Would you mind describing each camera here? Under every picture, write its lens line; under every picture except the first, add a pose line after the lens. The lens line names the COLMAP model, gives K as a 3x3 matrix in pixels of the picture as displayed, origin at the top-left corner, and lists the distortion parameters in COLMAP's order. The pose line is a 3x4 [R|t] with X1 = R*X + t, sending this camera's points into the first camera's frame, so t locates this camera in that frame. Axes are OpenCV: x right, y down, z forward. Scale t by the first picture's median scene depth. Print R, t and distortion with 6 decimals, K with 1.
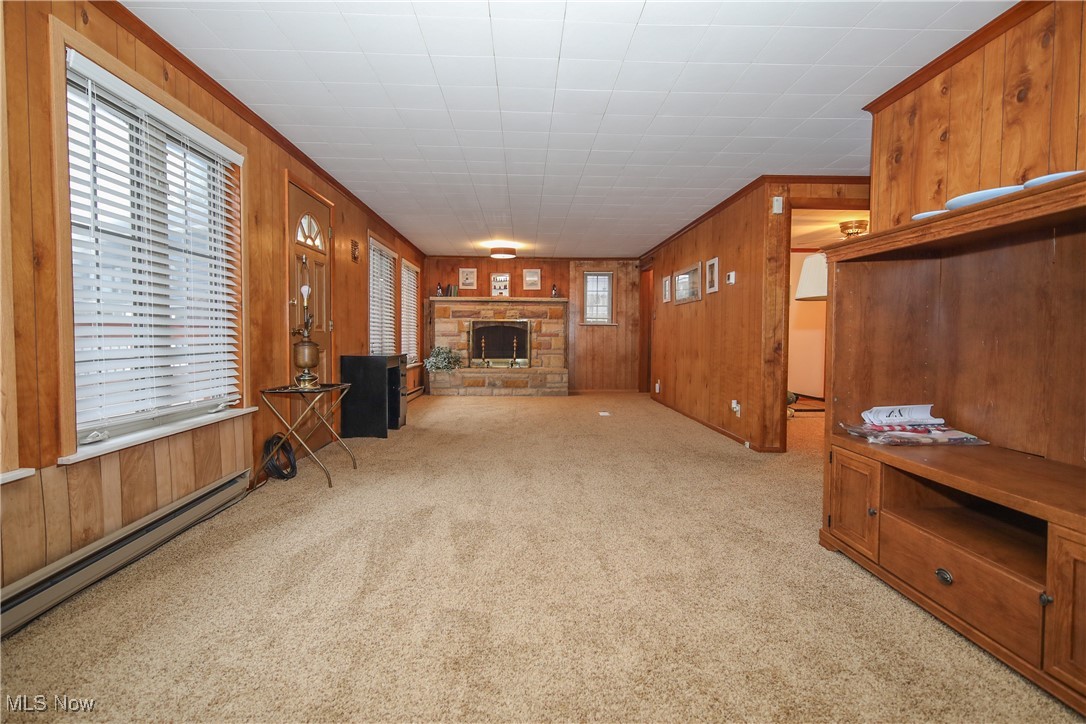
lens RADIAL K [[545.7, 0, 542.6], [0, 545.7, 363.7], [0, 0, 1]] dist [-0.002690, -0.001526]
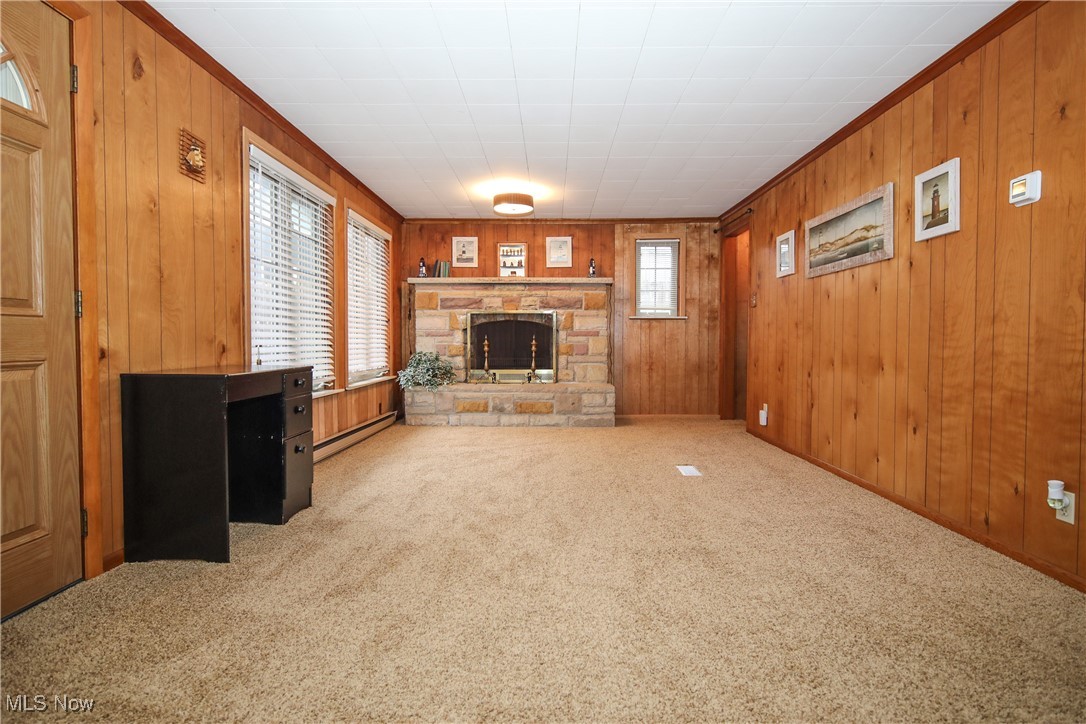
lens RADIAL K [[545.7, 0, 539.4], [0, 545.7, 358.6], [0, 0, 1]] dist [-0.002690, -0.001526]
pose [[0.998367, -0.003116, -0.057037, -0.005935], [0.002106, 0.999840, -0.017745, -0.010554], [0.057083, 0.017596, 0.998214, 0.334130]]
